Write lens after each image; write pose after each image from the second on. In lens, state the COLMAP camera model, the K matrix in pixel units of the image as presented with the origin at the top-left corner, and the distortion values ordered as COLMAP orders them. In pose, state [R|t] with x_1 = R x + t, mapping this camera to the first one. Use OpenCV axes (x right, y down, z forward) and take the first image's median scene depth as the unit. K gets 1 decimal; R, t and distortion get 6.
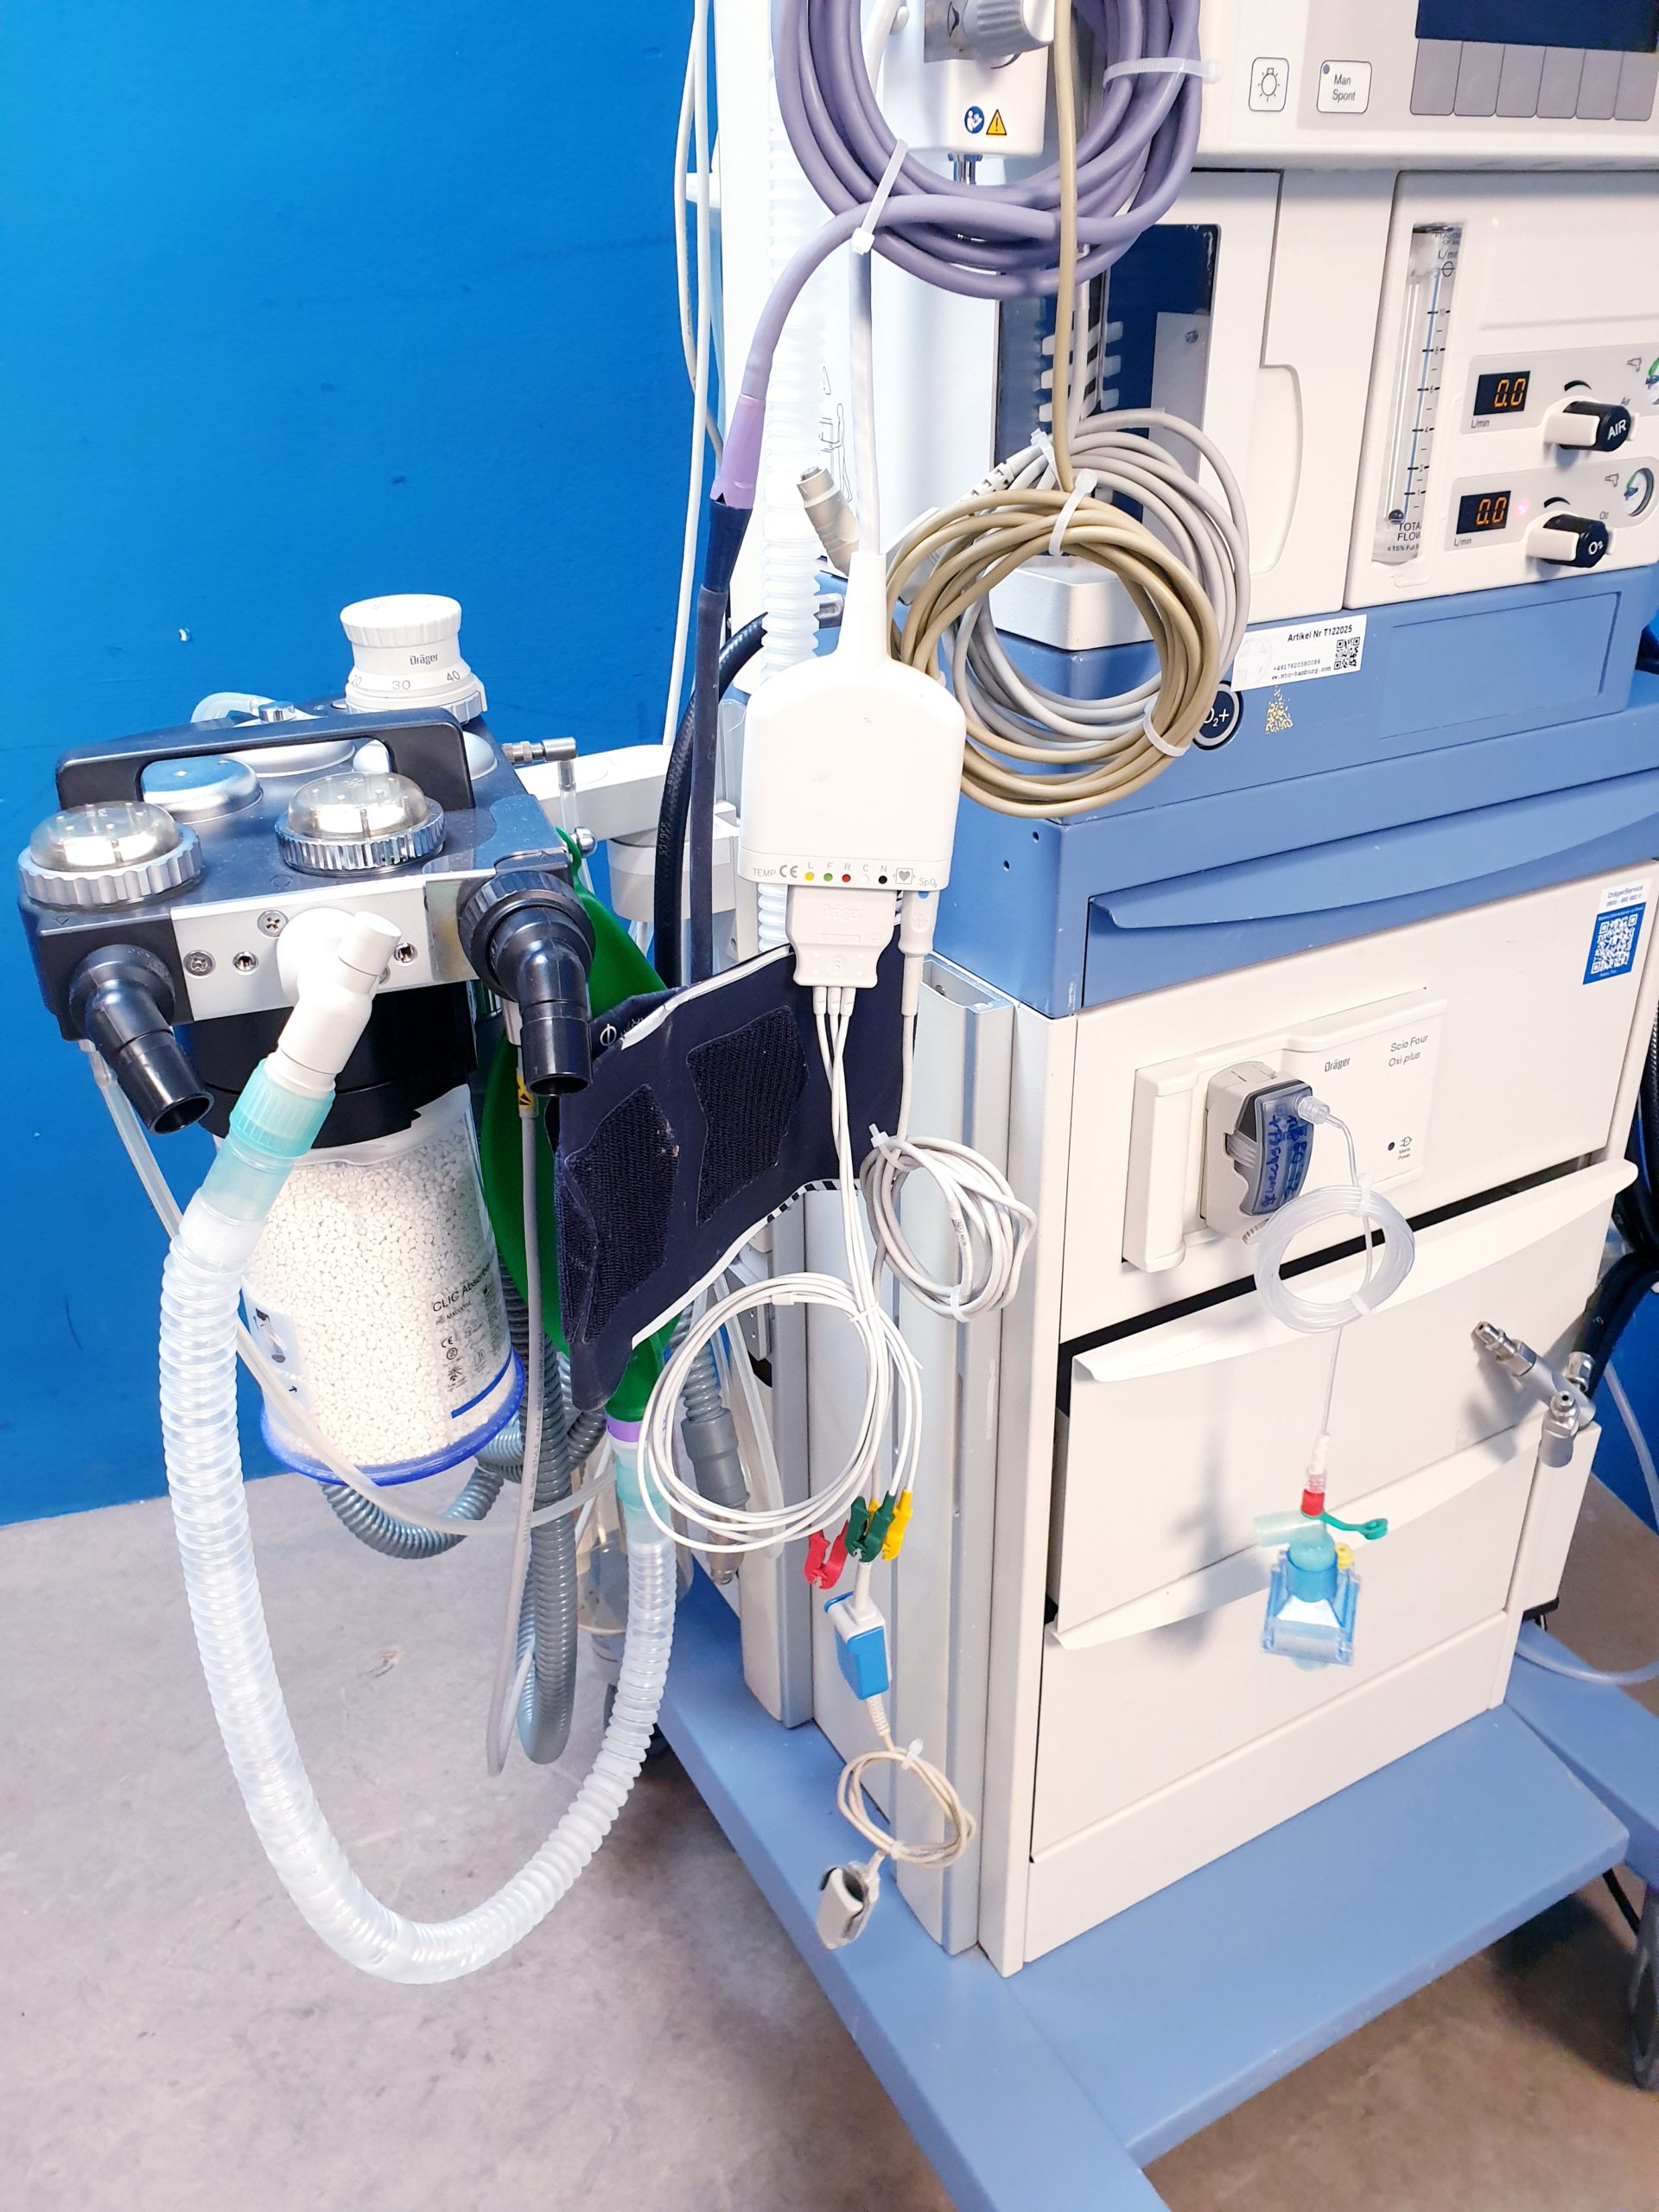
lens RADIAL K [[1736.6, 0, 857.7], [0, 1736.6, 1094.9], [0, 0, 1]] dist [0.014822, -0.008423]
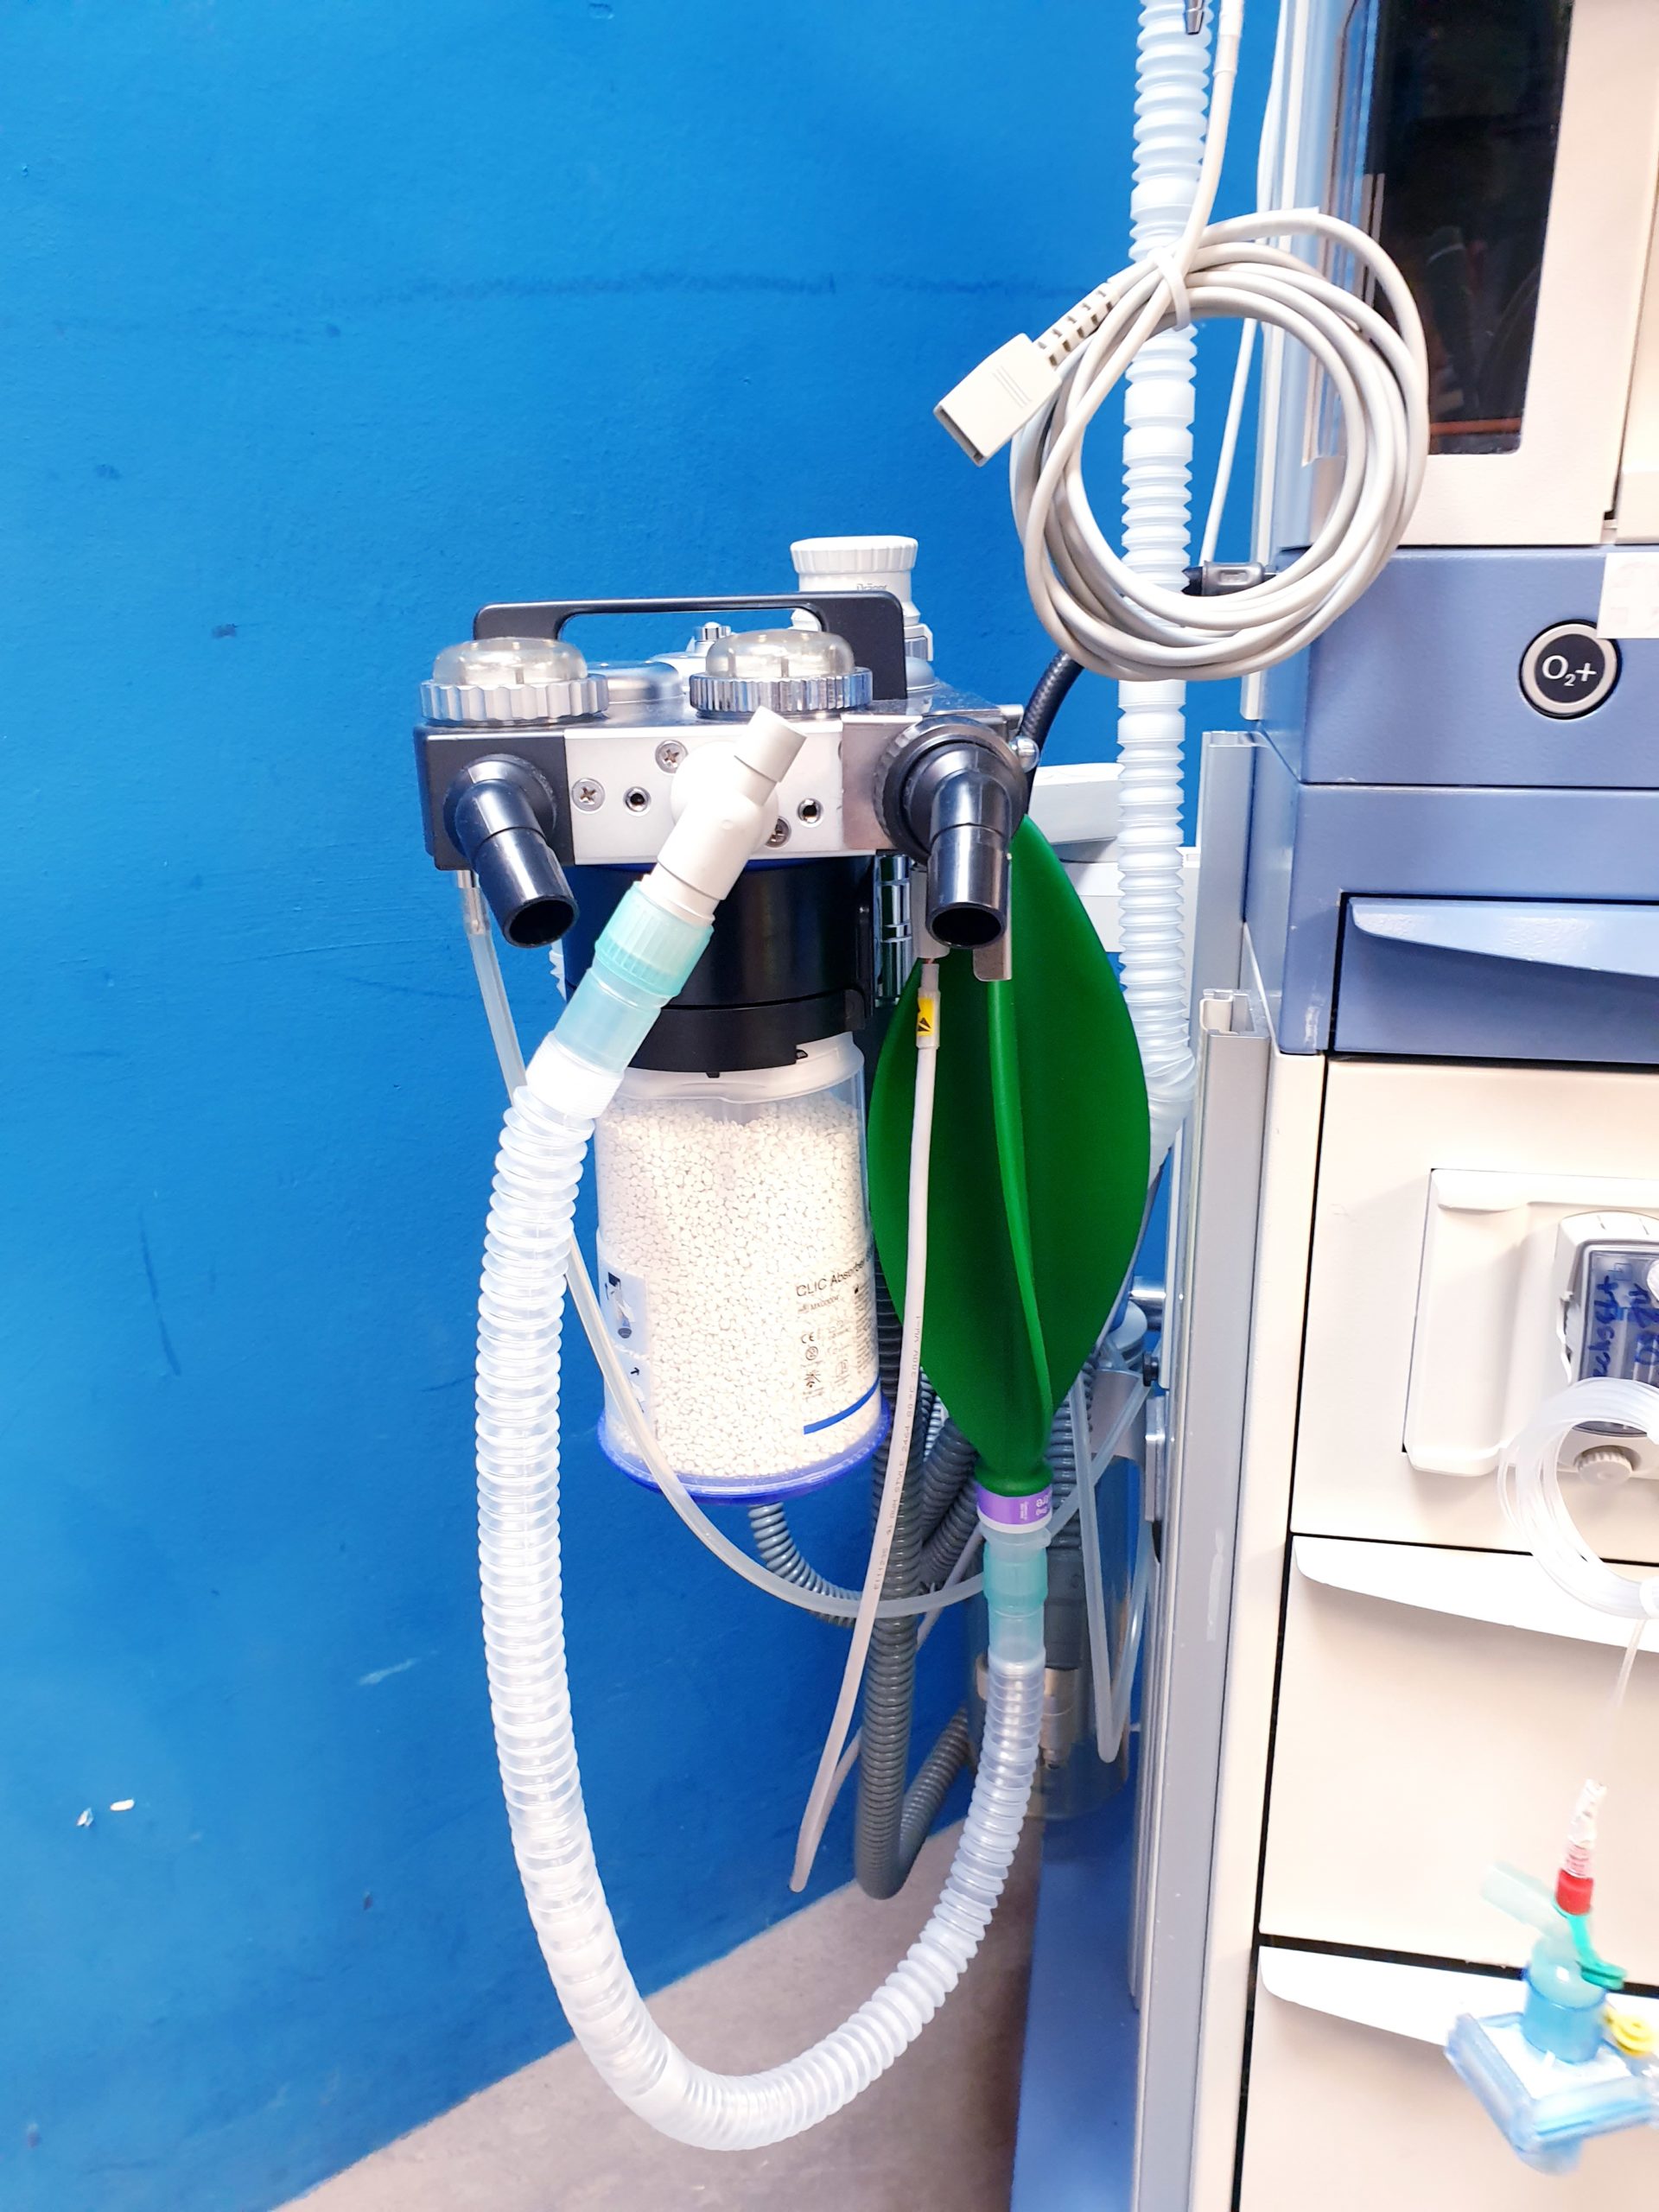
lens RADIAL K [[1736.6, 0, 822.8], [0, 1736.6, 1112.3], [0, 0, 1]] dist [0.014822, -0.008423]
pose [[0.756357, 0.193569, -0.624865, 0.439330], [-0.291252, 0.954964, -0.056716, 0.083245], [0.585745, 0.224890, 0.778670, 0.288883]]
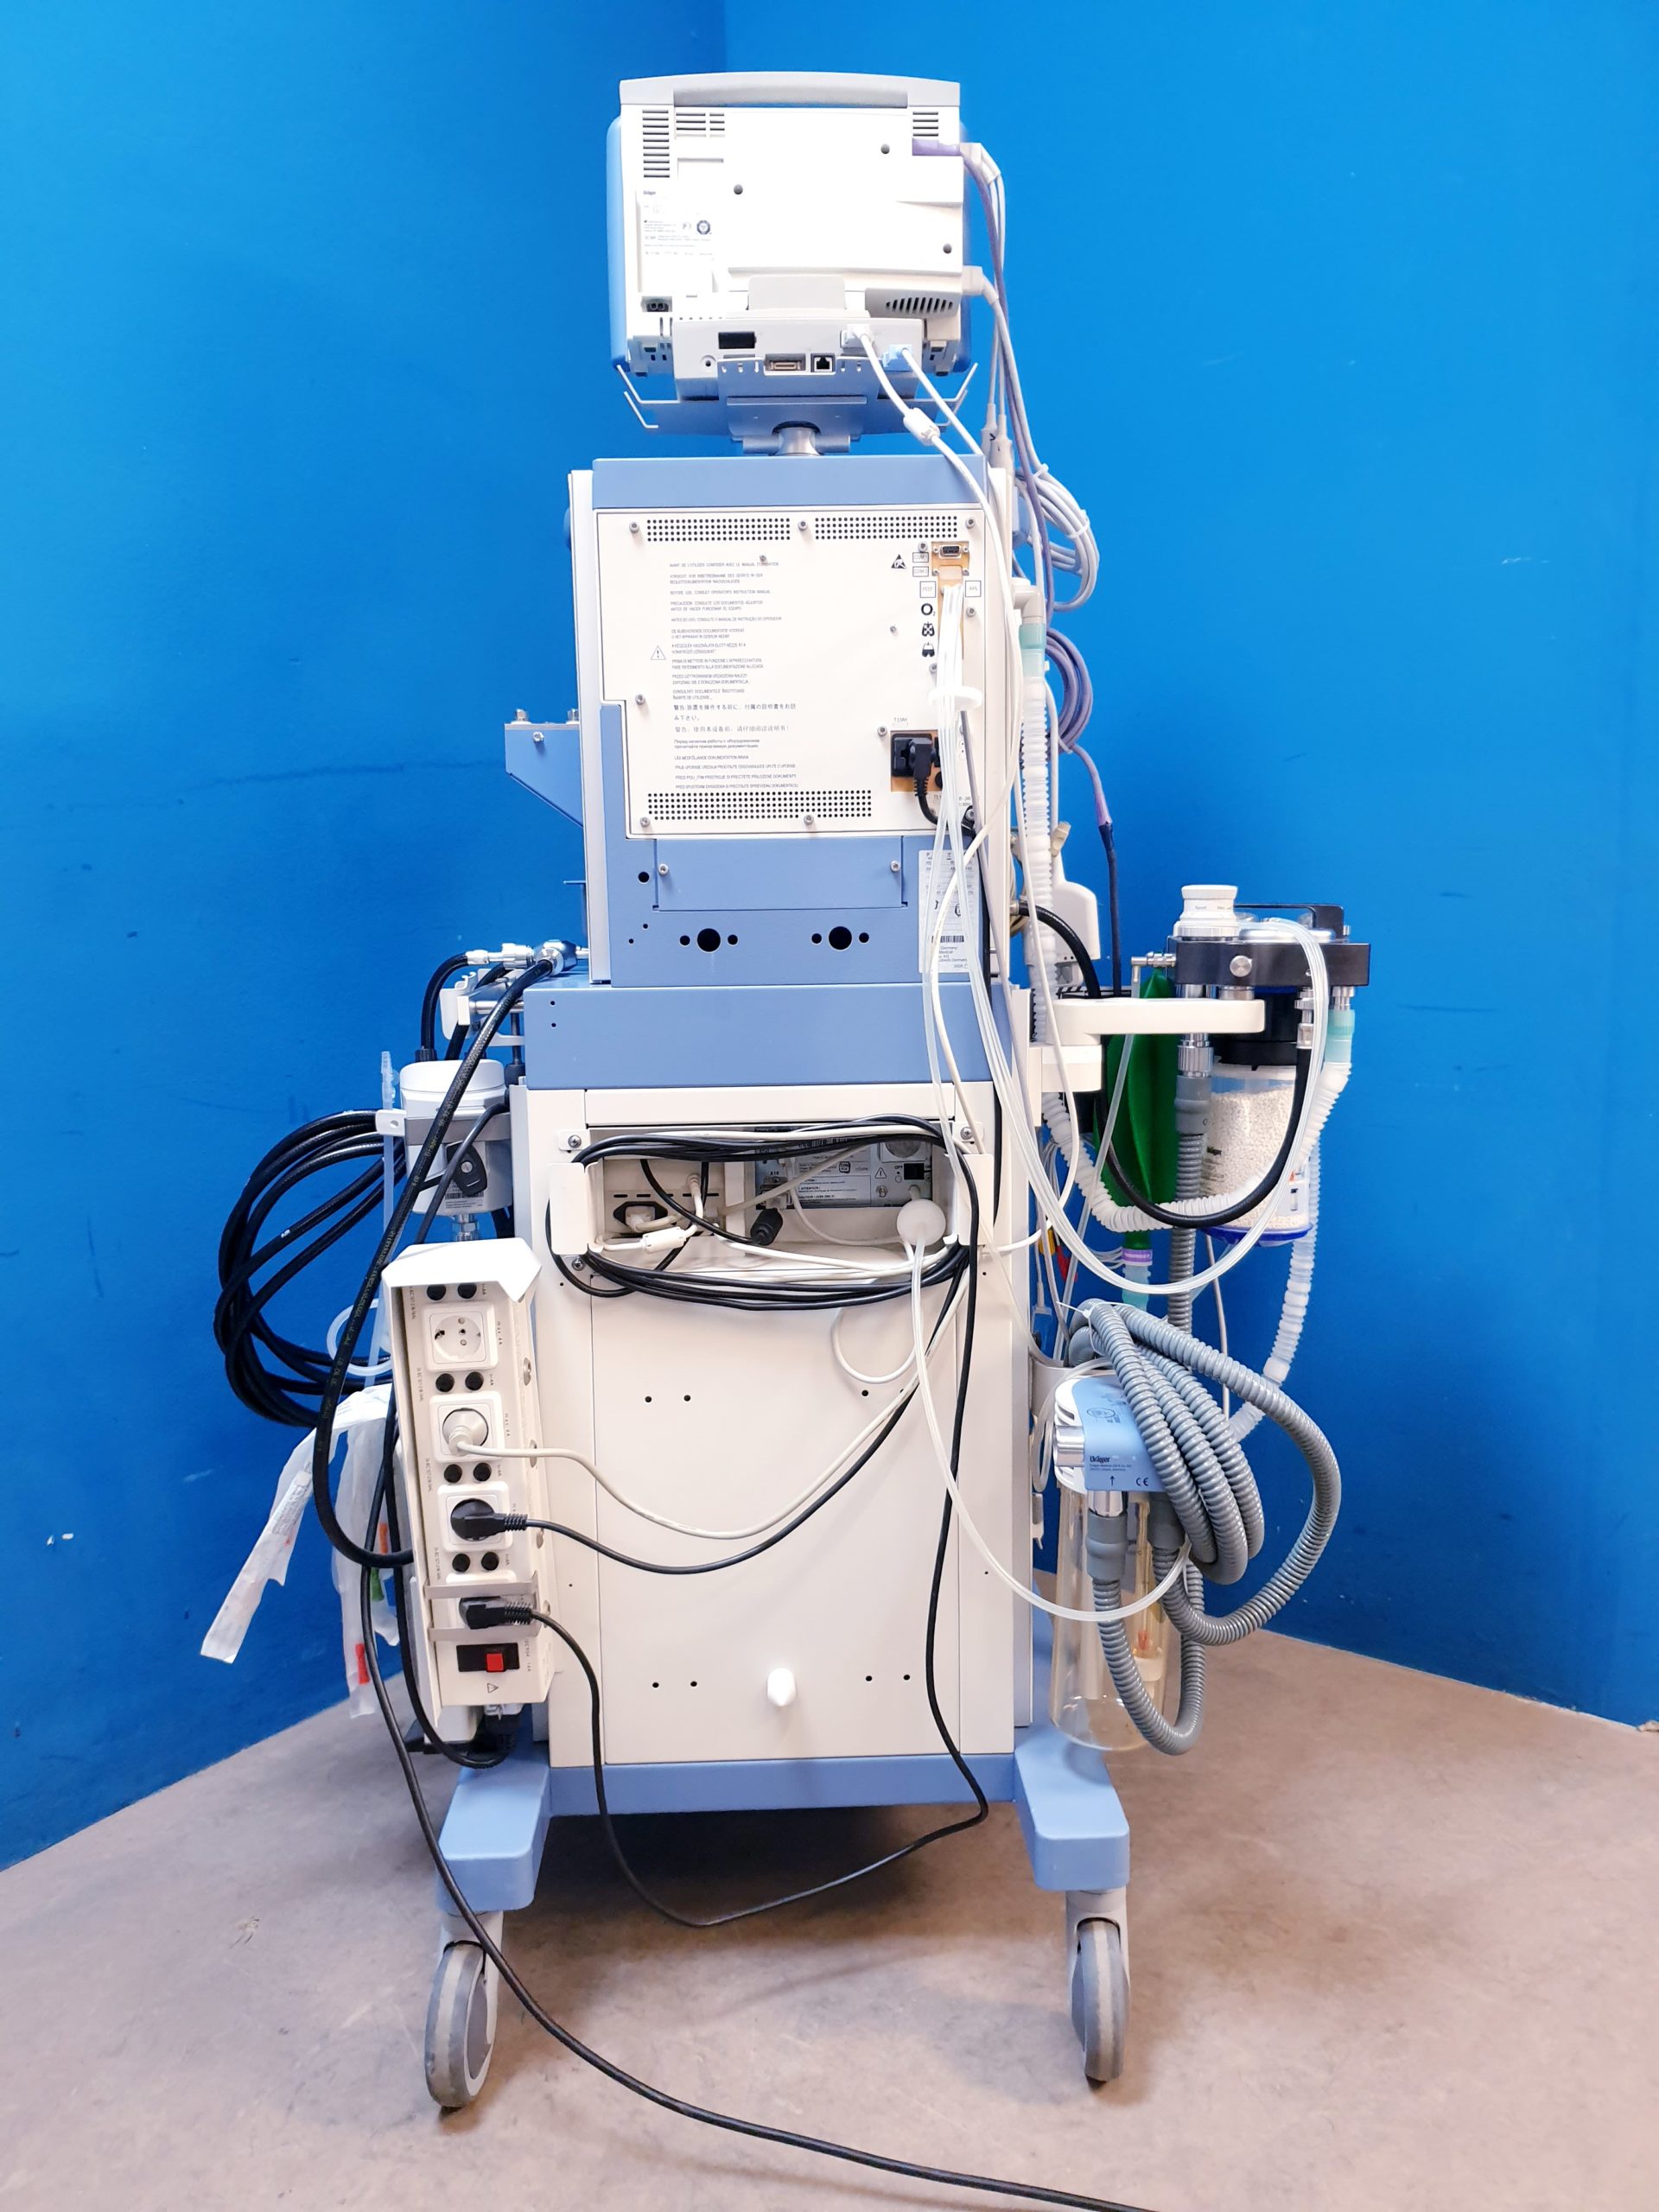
lens RADIAL K [[1736.6, 0, 831.2], [0, 1736.6, 1123.3], [0, 0, 1]] dist [0.014822, -0.008423]
pose [[0.914506, 0.051120, -0.401330, 1.275498], [-0.171945, 0.947046, -0.271179, 0.581504], [0.366216, 0.317001, 0.874869, -0.829312]]
